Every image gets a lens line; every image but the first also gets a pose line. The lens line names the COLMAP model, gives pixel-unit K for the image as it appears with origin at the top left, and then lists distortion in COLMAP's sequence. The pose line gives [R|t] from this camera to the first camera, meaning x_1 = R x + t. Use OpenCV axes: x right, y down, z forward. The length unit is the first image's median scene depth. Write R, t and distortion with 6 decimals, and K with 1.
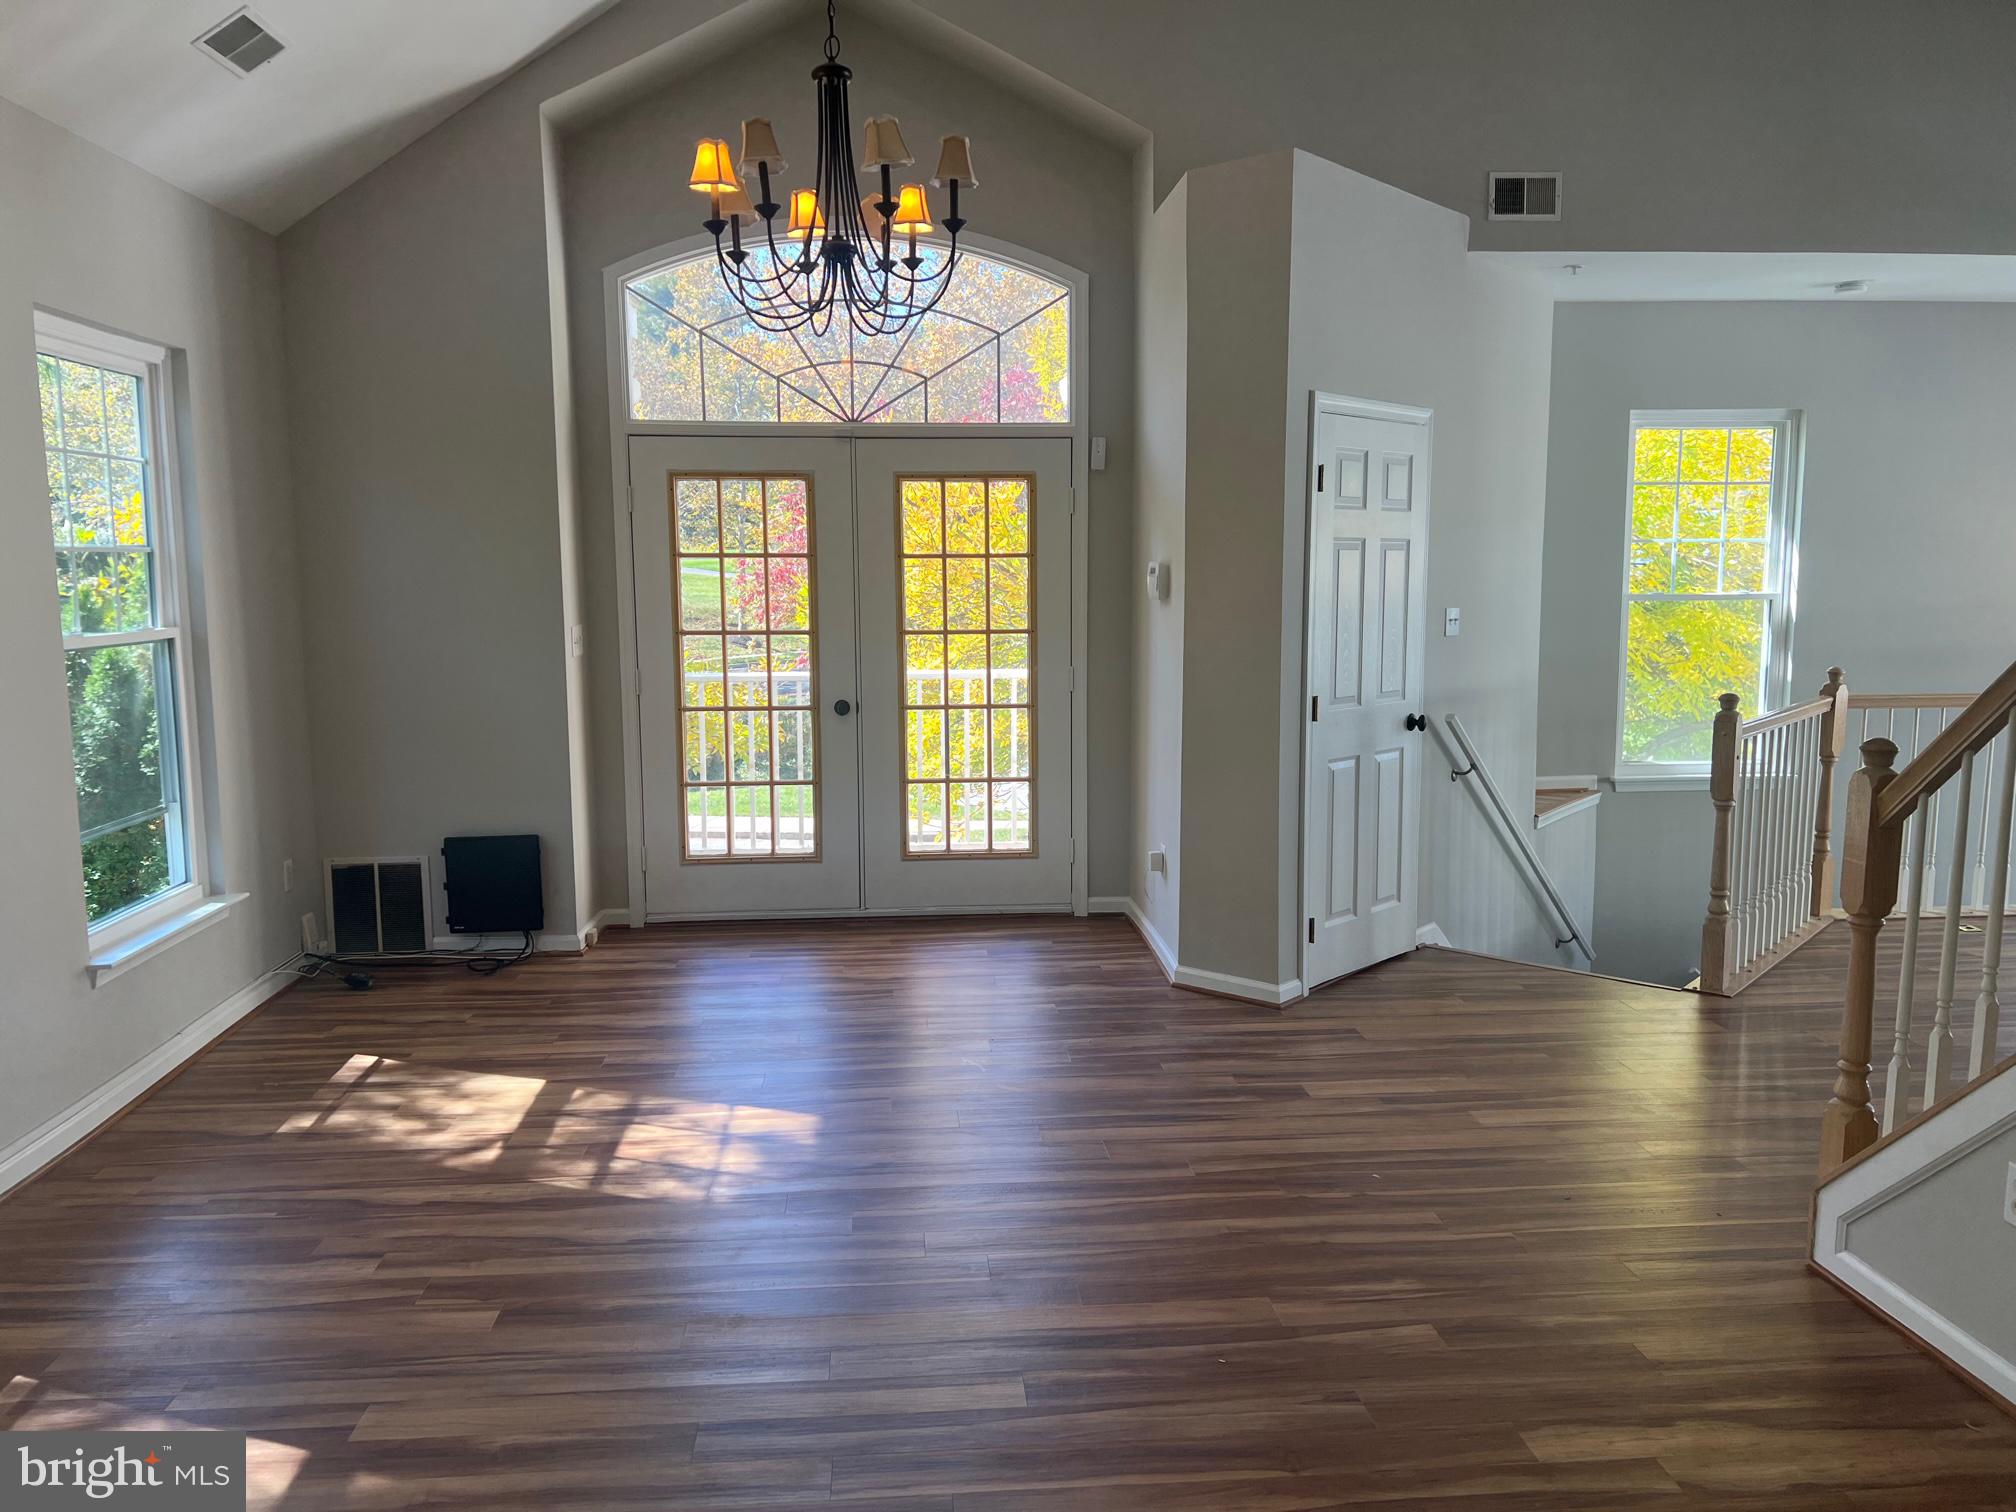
lens RADIAL K [[1509.8, 0, 1003.9], [0, 1509.8, 746.5], [0, 0, 1]] dist [0.066618, -0.078877]
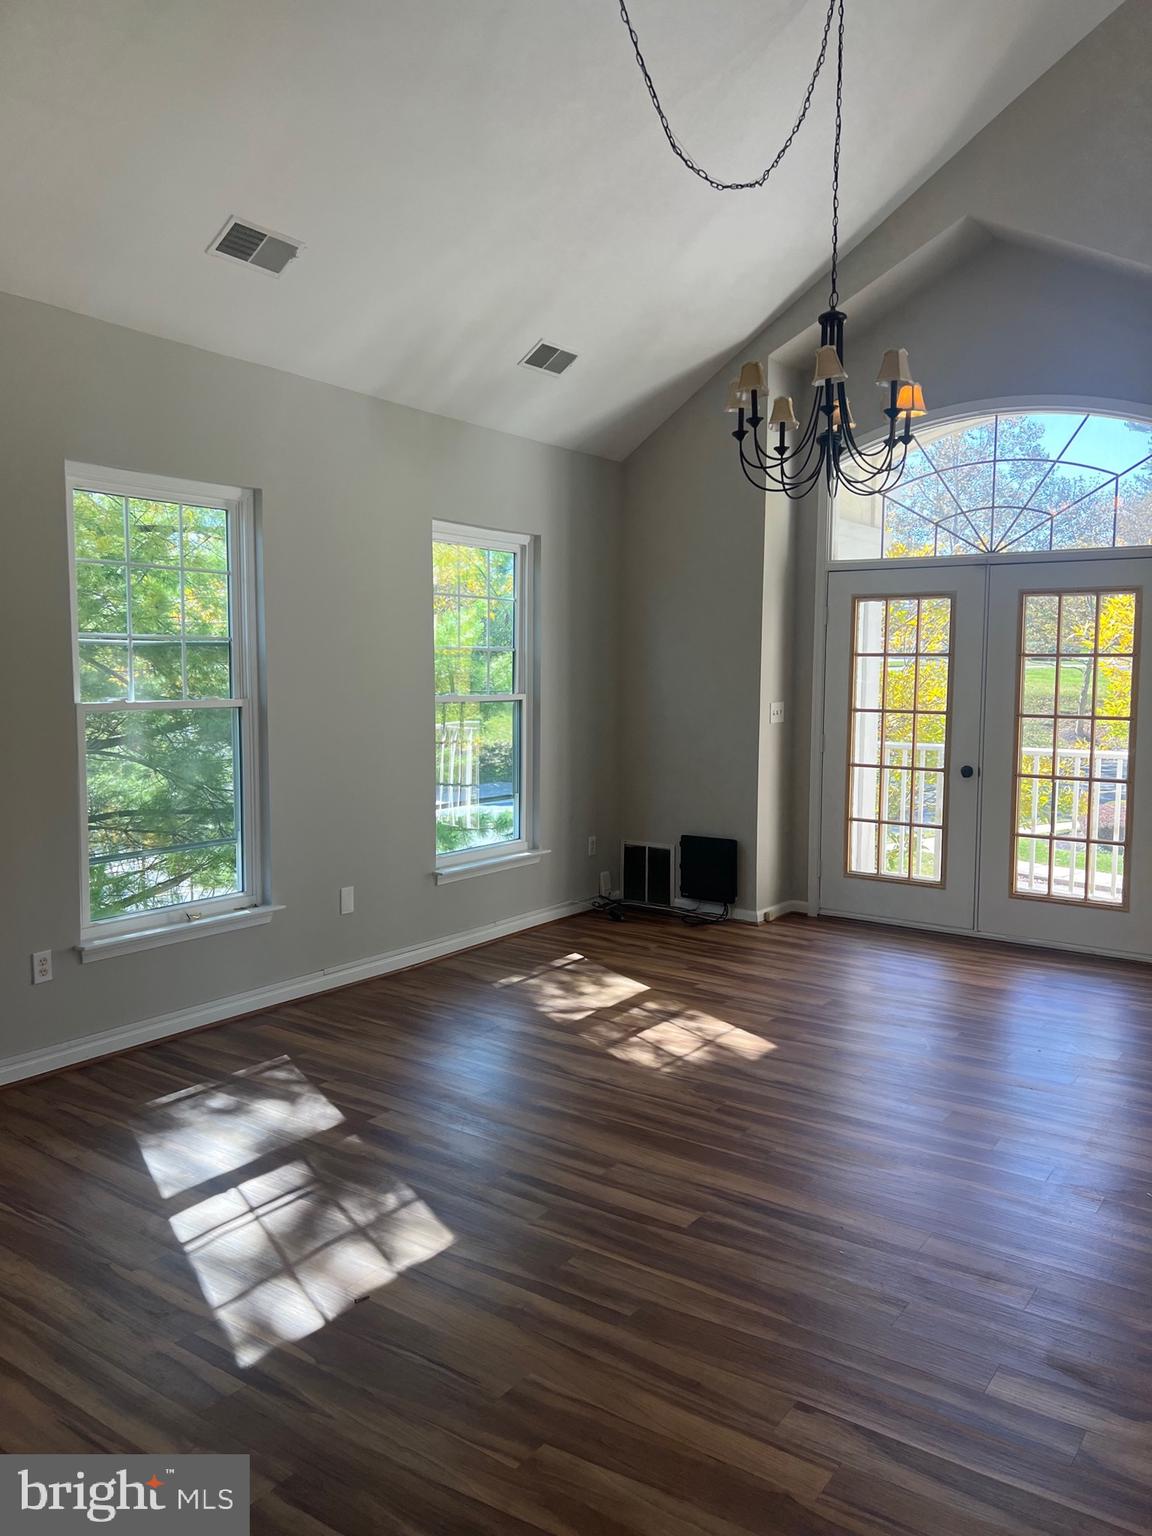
lens RADIAL K [[1150.3, 0, 576.8], [0, 1150.3, 761.3], [0, 0, 1]] dist [0.066618, -0.078877]
pose [[0.766727, 0.066301, -0.638540, 0.336660], [-0.089996, 0.995931, -0.004654, 0.000416], [0.635634, 0.061034, 0.769574, 0.025766]]
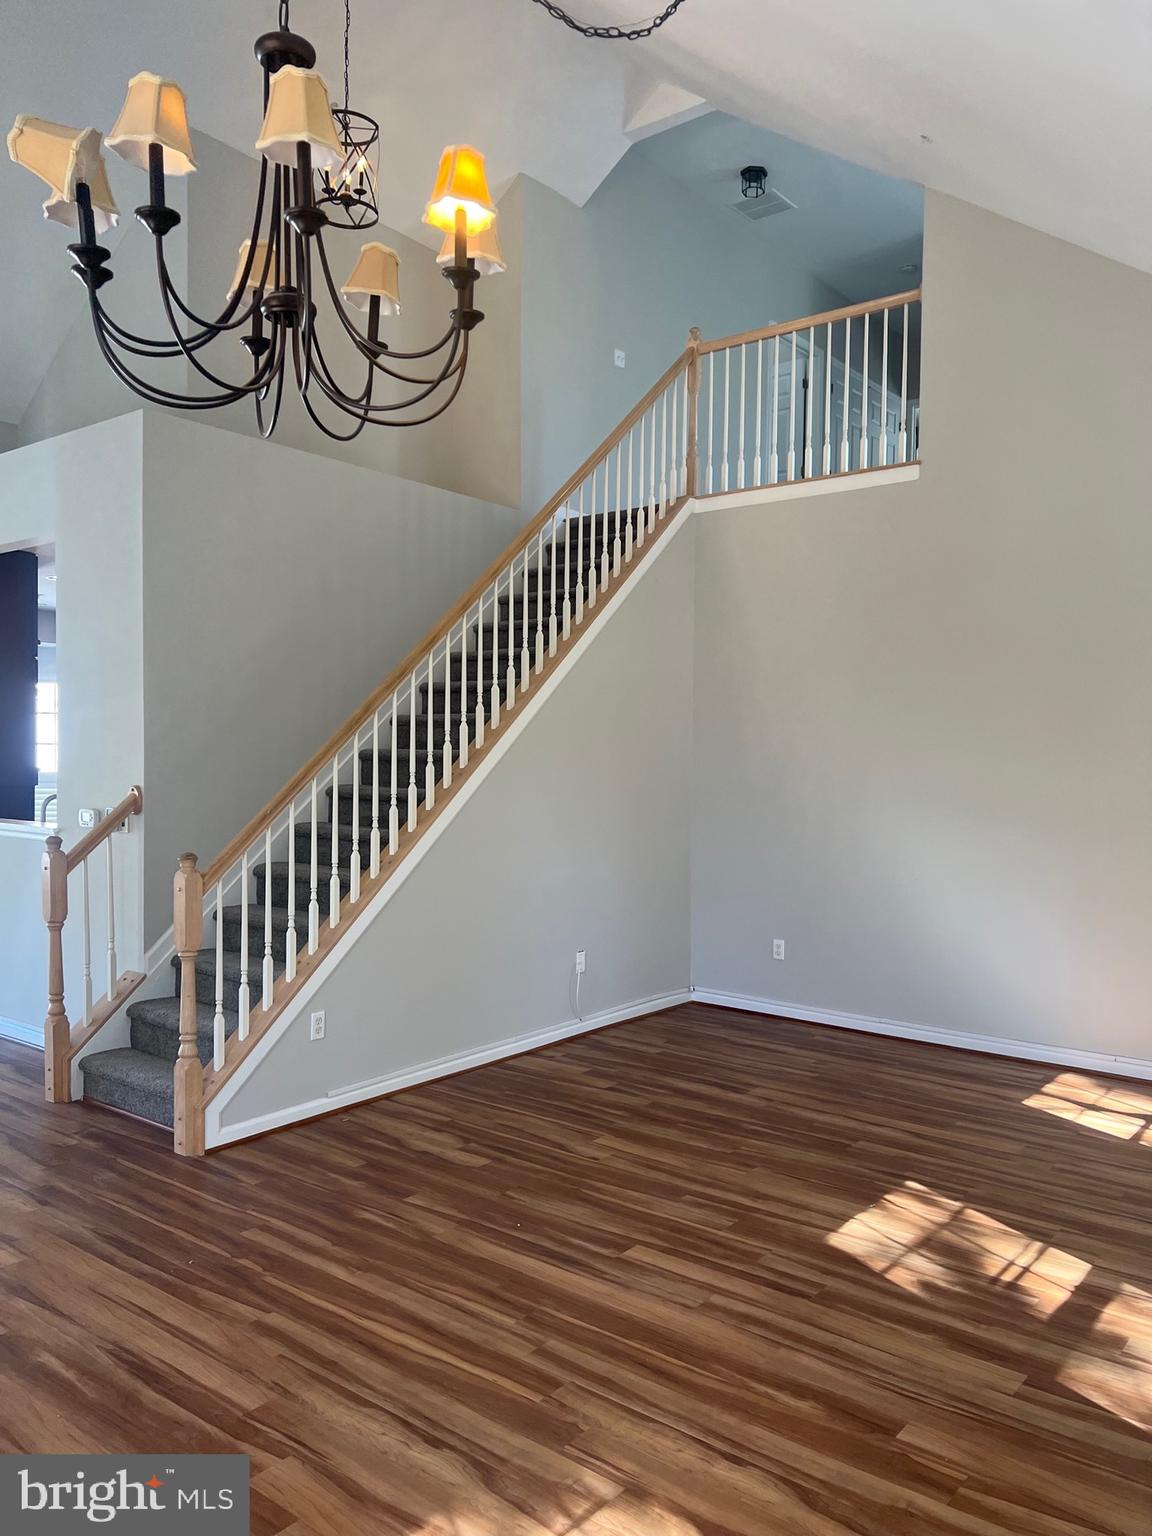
lens RADIAL K [[1150.3, 0, 579.0], [0, 1150.3, 765.8], [0, 0, 1]] dist [0.066618, -0.078877]
pose [[-0.729824, -0.006669, 0.683603, -0.453016], [0.075491, 0.993051, 0.090283, -0.125384], [-0.679454, 0.117496, -0.724249, 1.052674]]
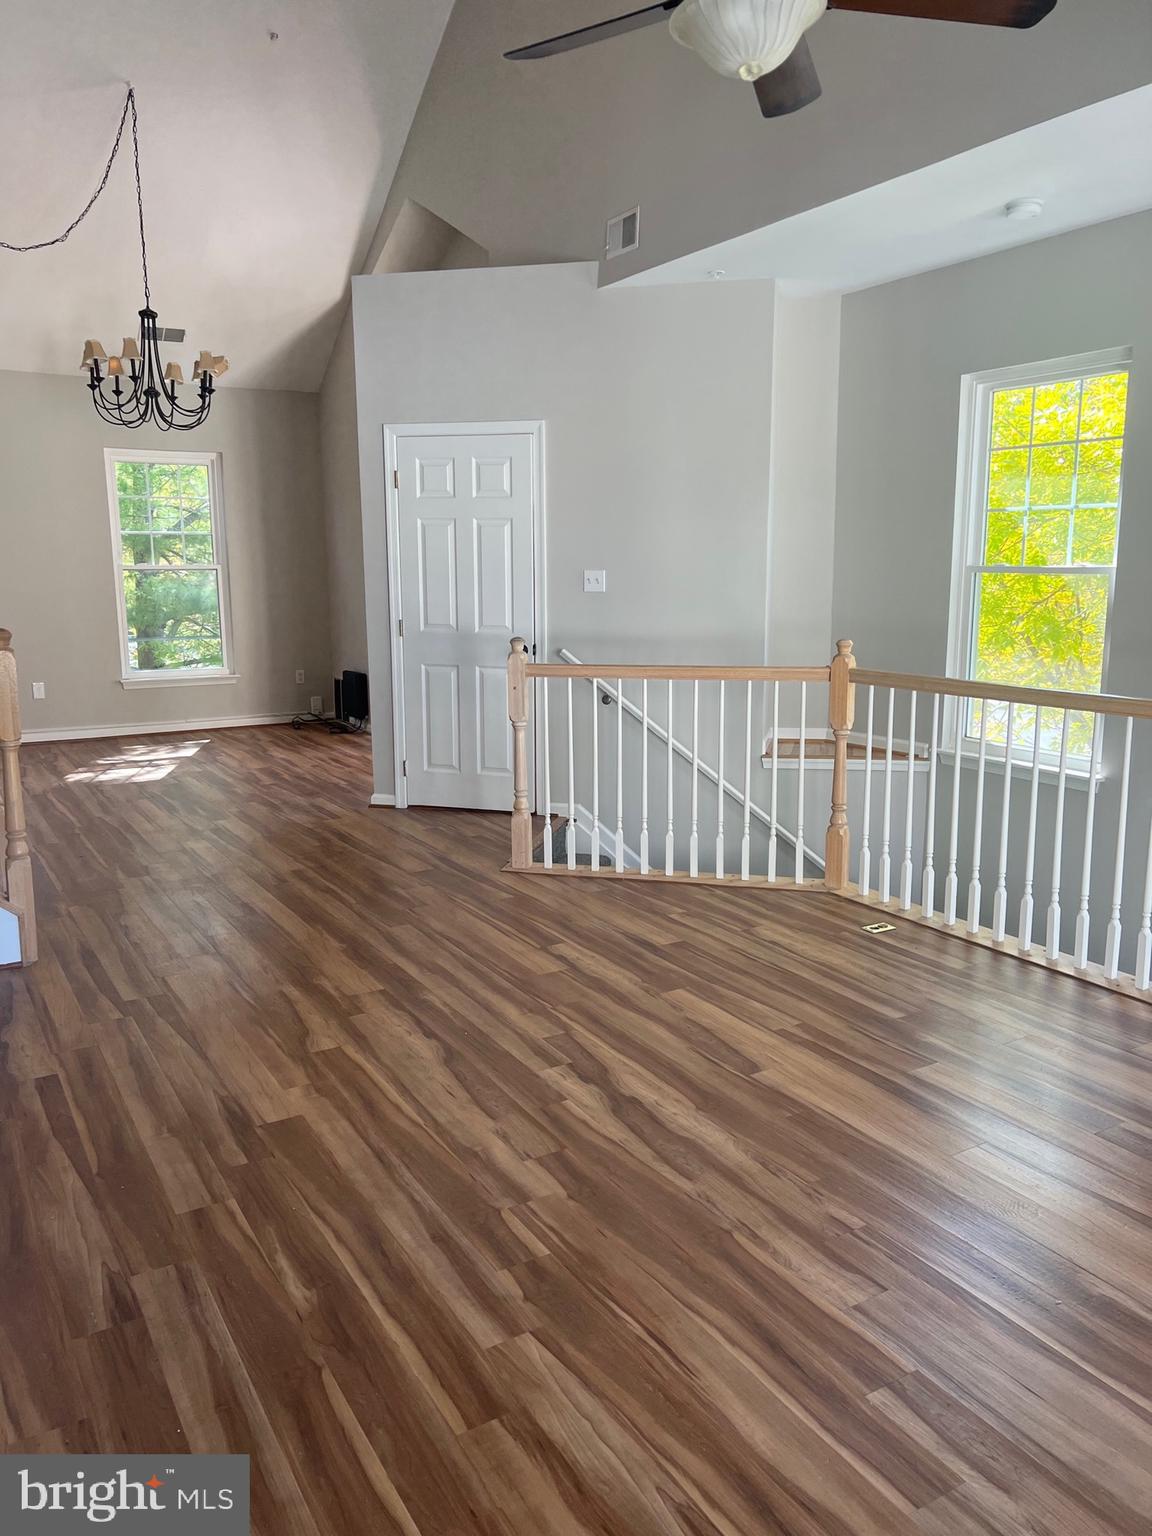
lens RADIAL K [[1150.3, 0, 572.4], [0, 1150.3, 771.3], [0, 0, 1]] dist [0.066618, -0.078877]
pose [[0.438568, 0.168557, -0.882750, 1.412804], [-0.107341, 0.985047, 0.134761, -0.059773], [0.892265, 0.035653, 0.450103, 0.636516]]
